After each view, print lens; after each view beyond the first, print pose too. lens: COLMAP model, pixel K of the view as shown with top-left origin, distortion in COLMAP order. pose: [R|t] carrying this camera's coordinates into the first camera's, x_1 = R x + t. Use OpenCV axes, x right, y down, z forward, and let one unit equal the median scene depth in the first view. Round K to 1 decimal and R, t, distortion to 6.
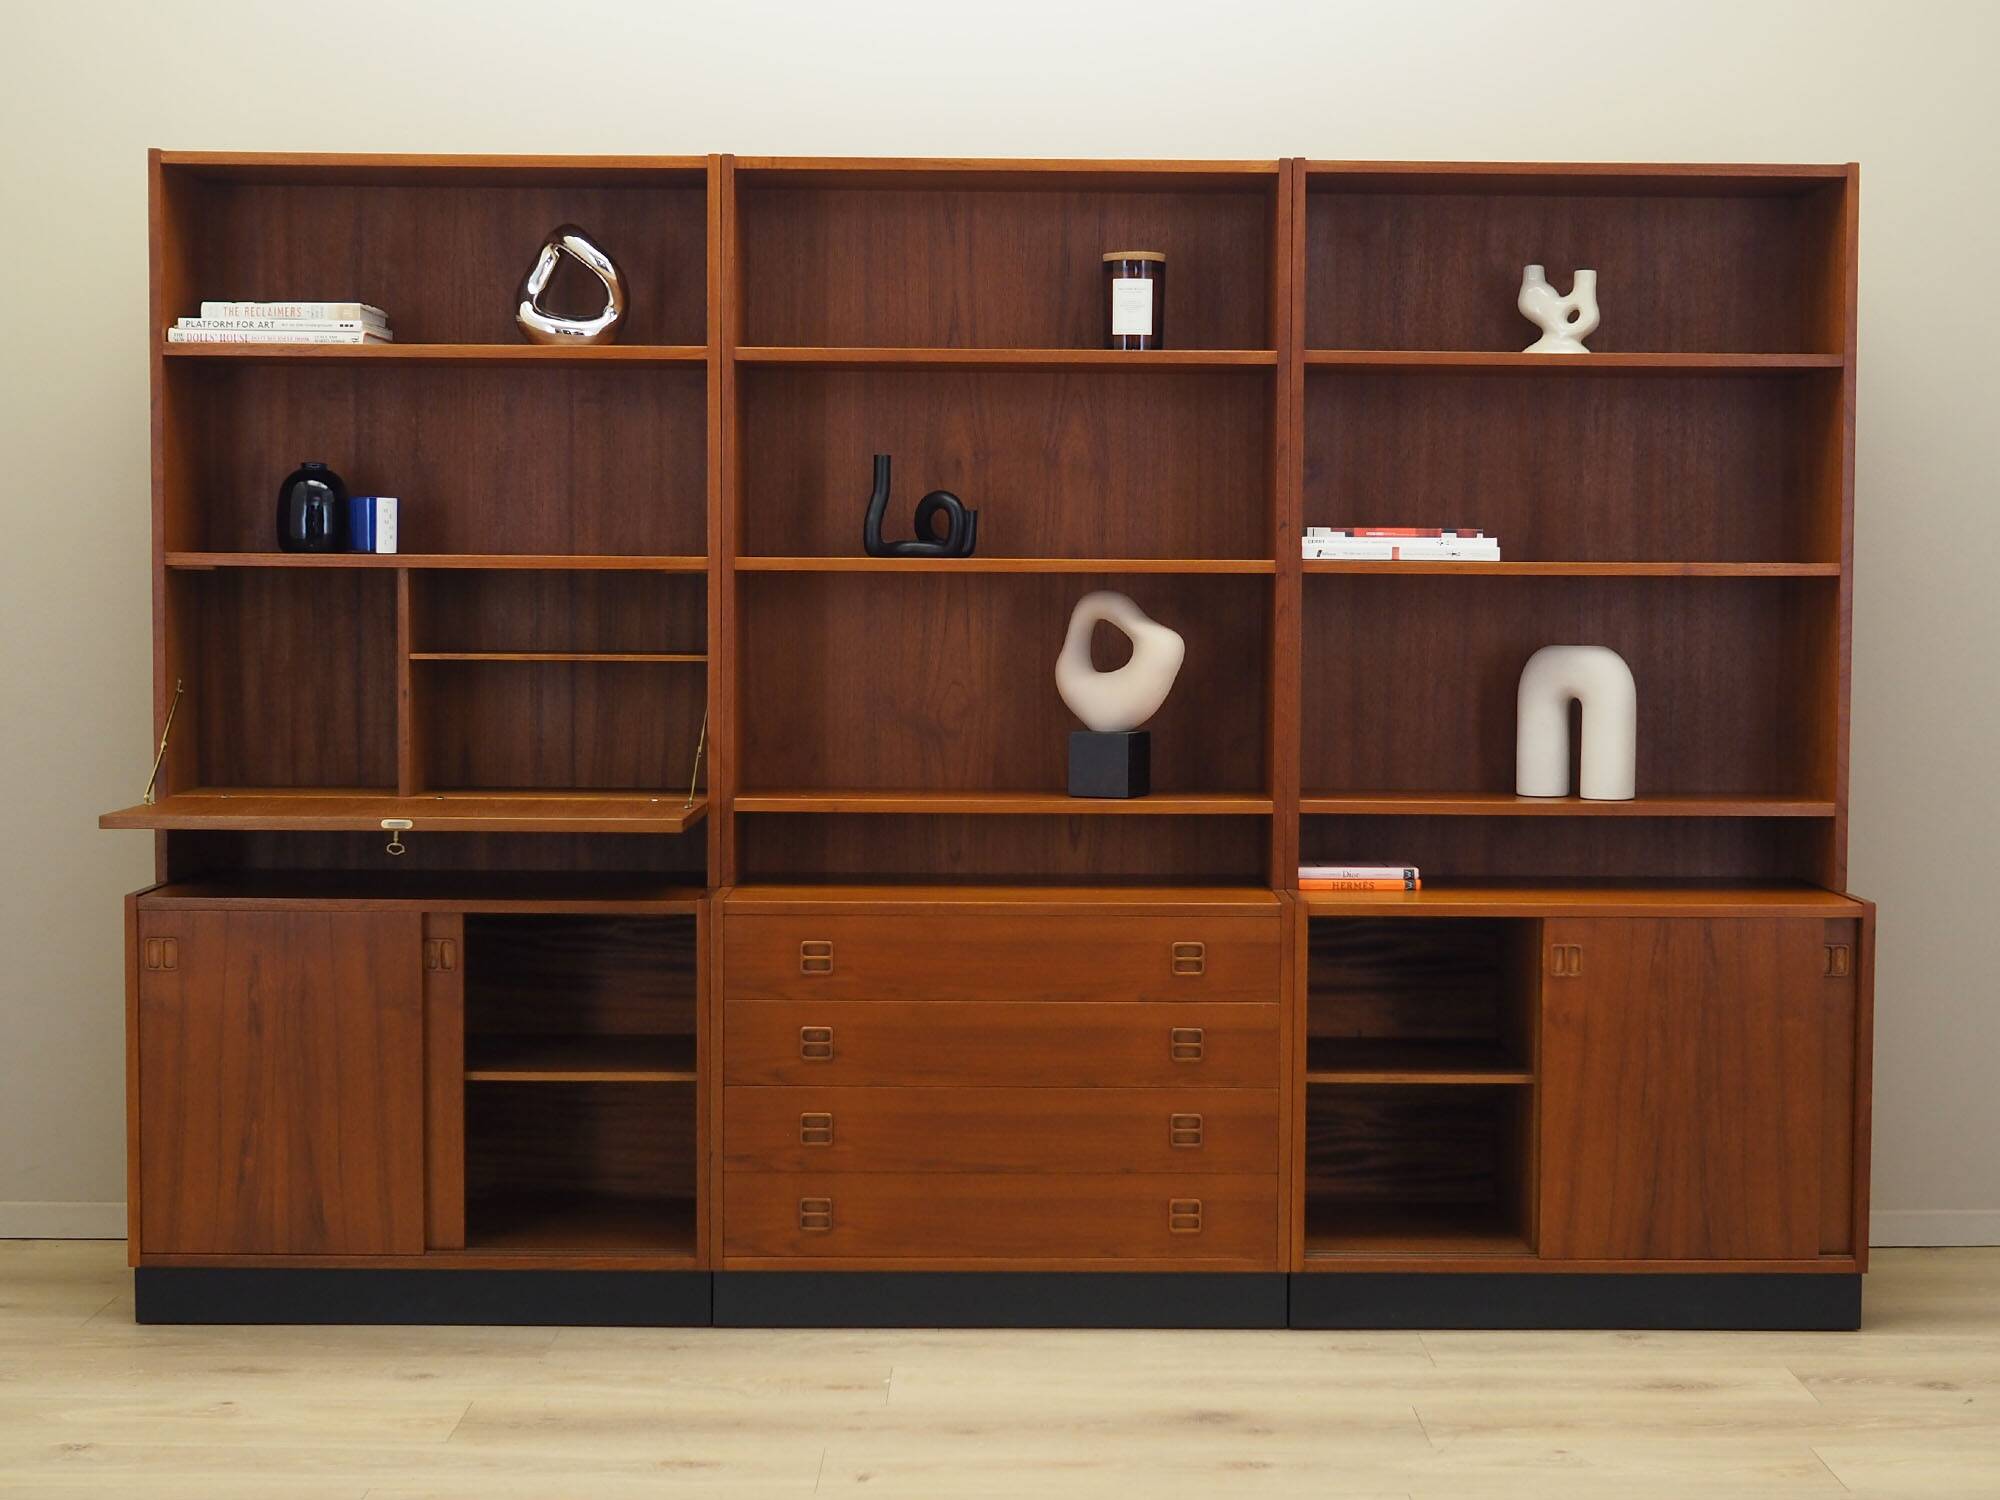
lens RADIAL K [[2938.8, 0, 1026.2], [0, 2938.8, 781.2], [0, 0, 1]] dist [-0.015980, 0.000000]
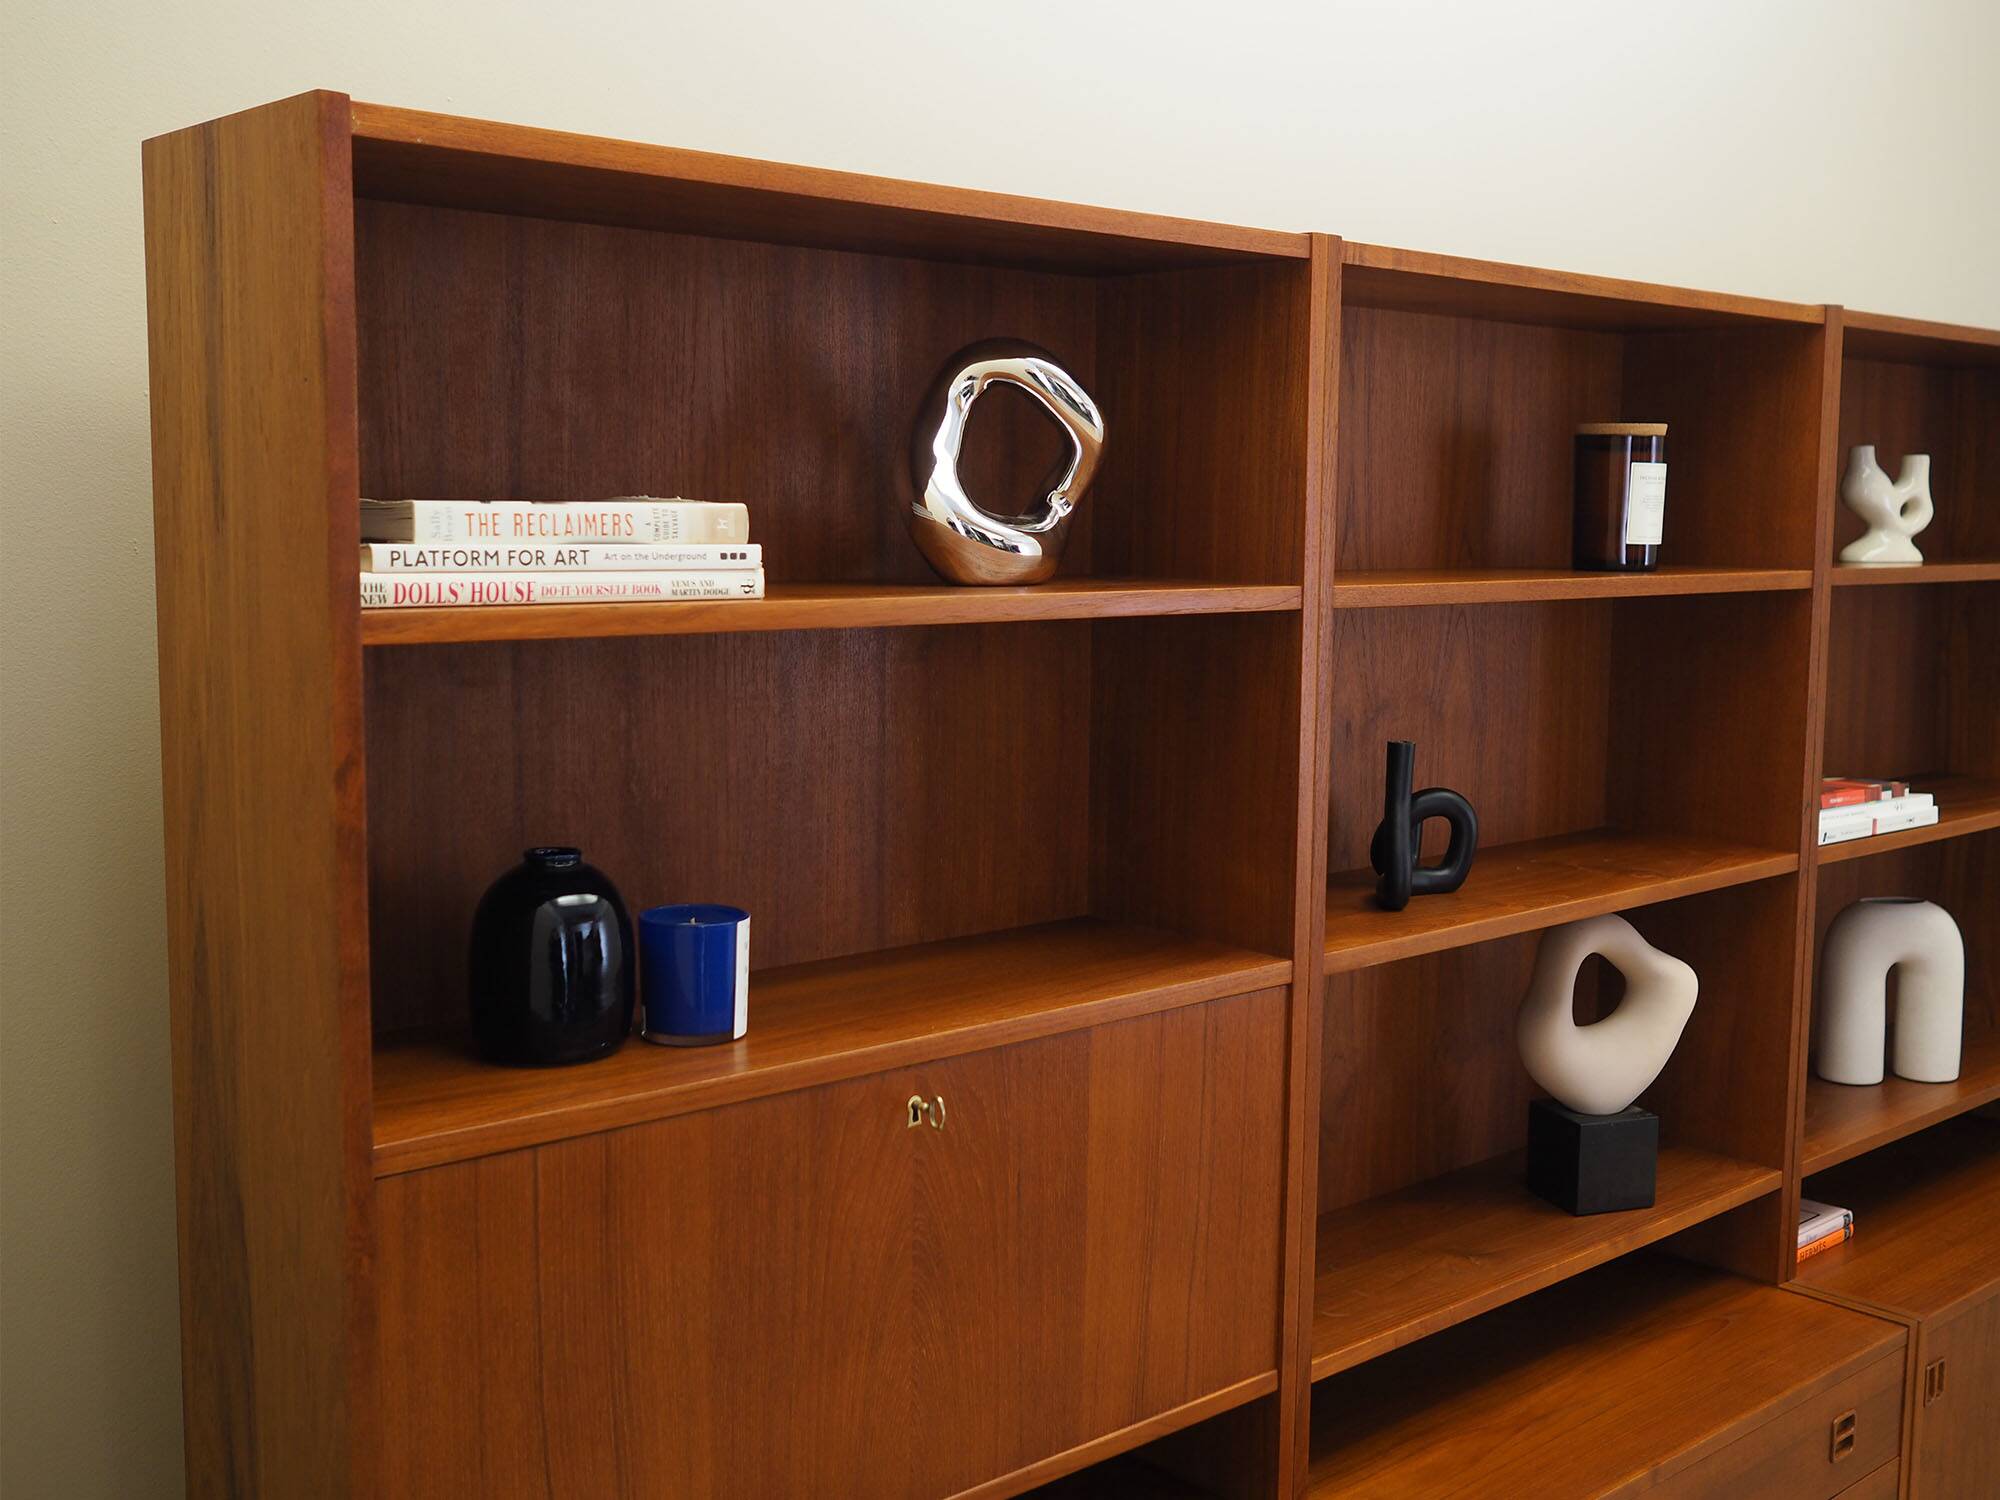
lens RADIAL K [[2148.9, 0, 1046.8], [0, 2148.9, 764.0], [0, 0, 1]] dist [-0.016997, 0.000000]
pose [[0.740043, -0.081499, 0.667604, -0.413024], [0.042352, 0.996308, 0.074679, -0.146086], [-0.671225, -0.026992, 0.740762, 0.729890]]
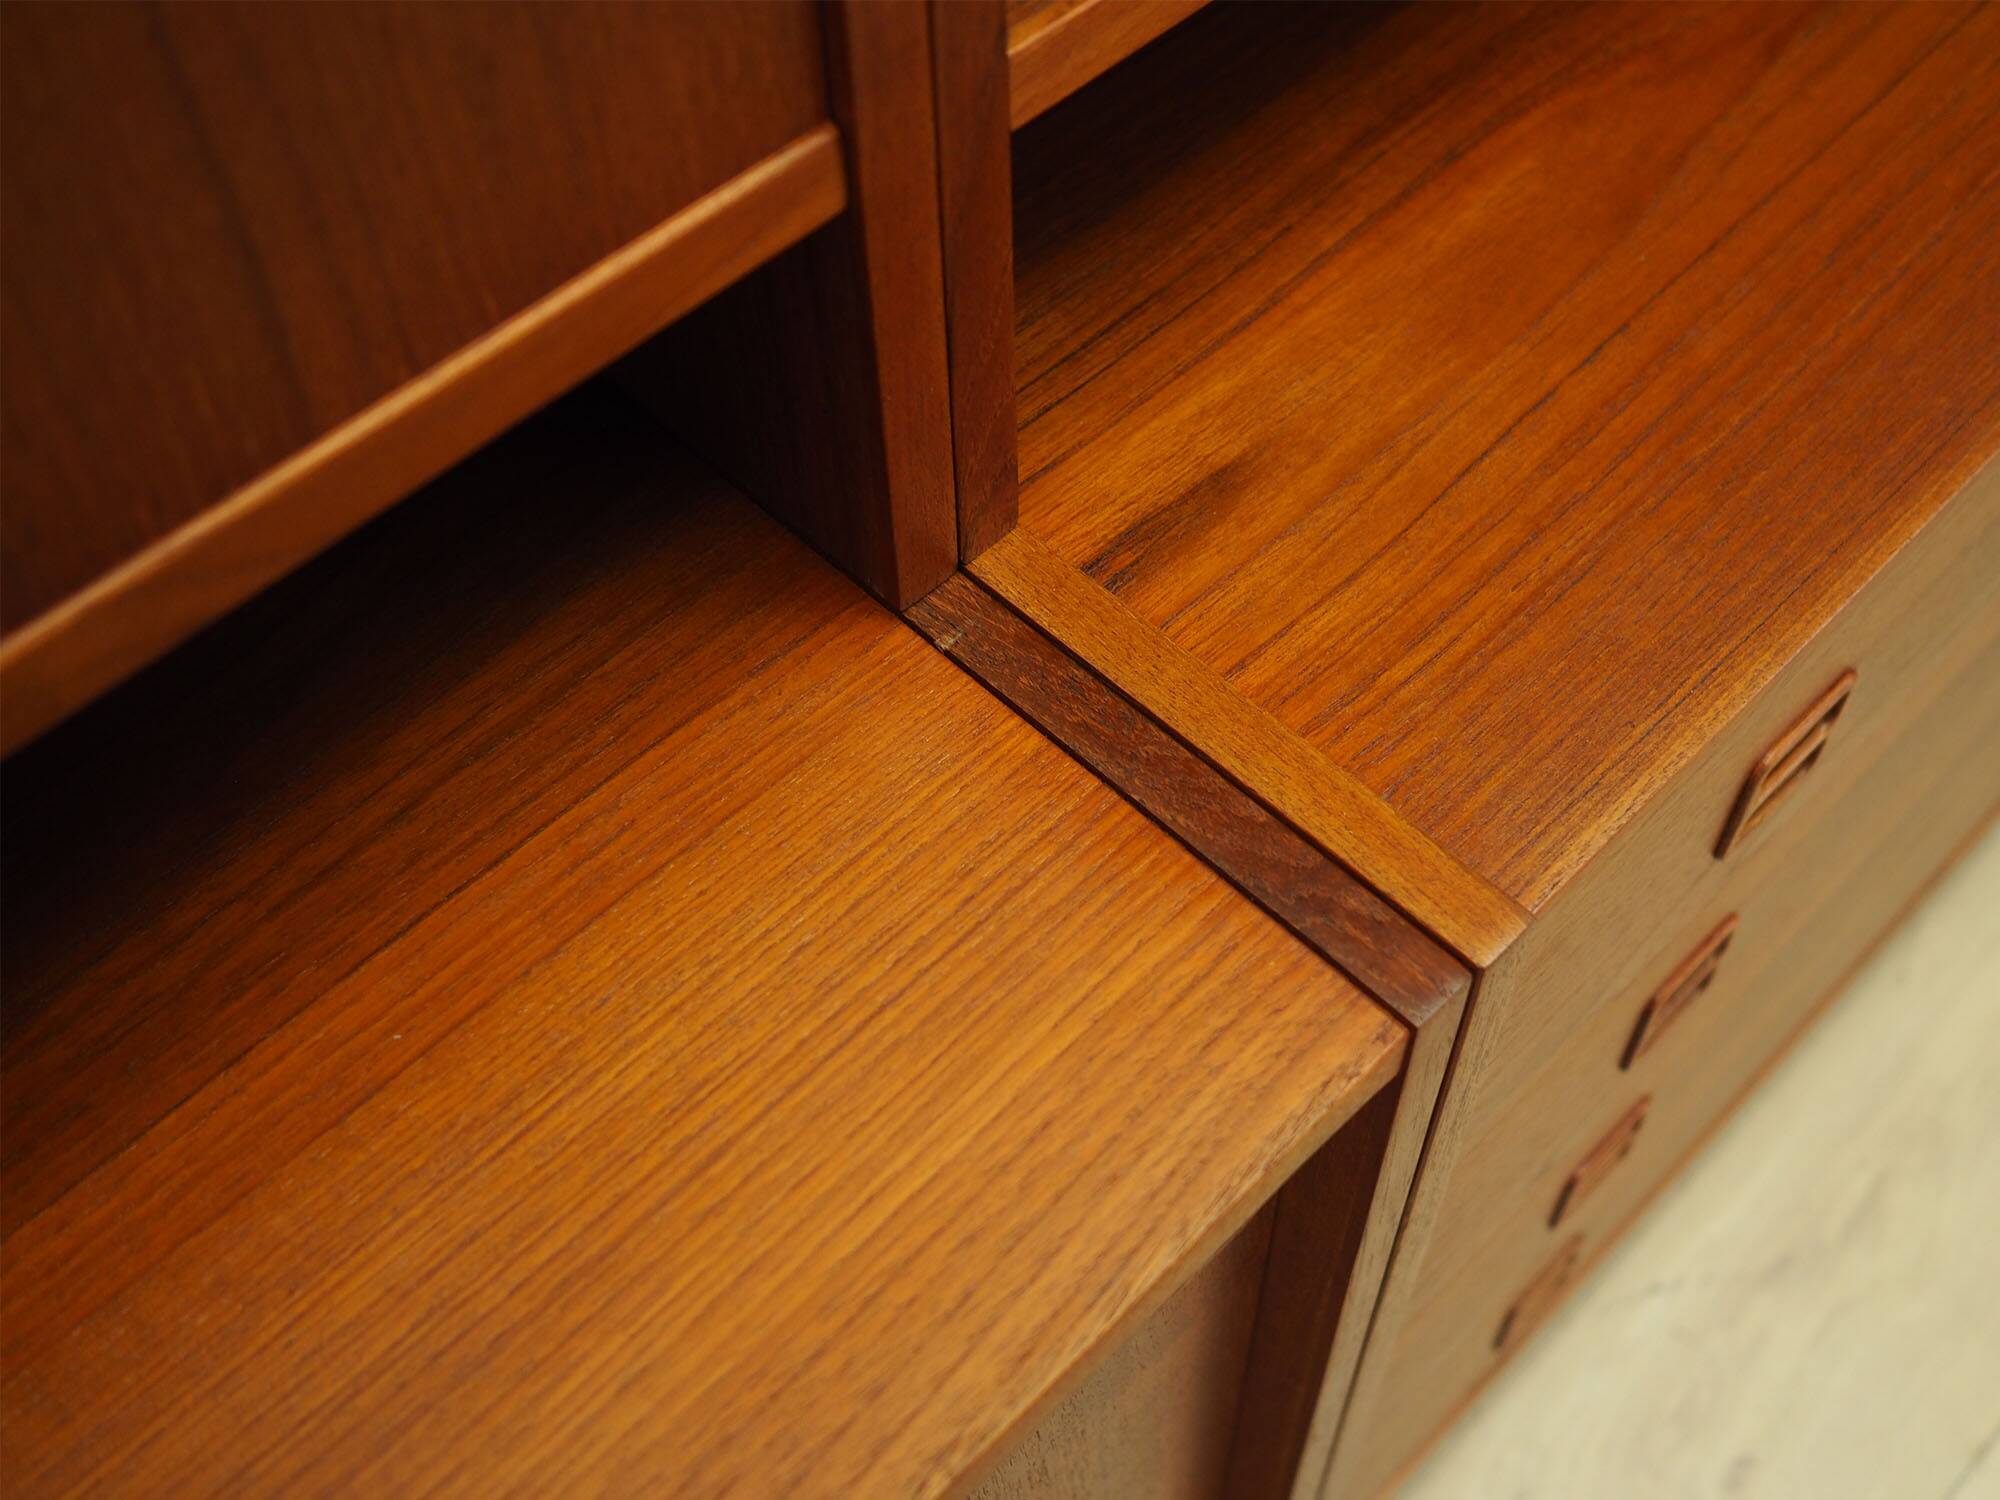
lens RADIAL K [[2148.9, 0, 1010.7], [0, 2148.9, 744.3], [0, 0, 1]] dist [-0.016997, 0.000000]
pose [[0.720739, -0.579067, 0.381074, -0.153319], [0.075375, 0.611931, 0.787311, -0.049234], [-0.689097, -0.538722, 0.484690, 0.944650]]
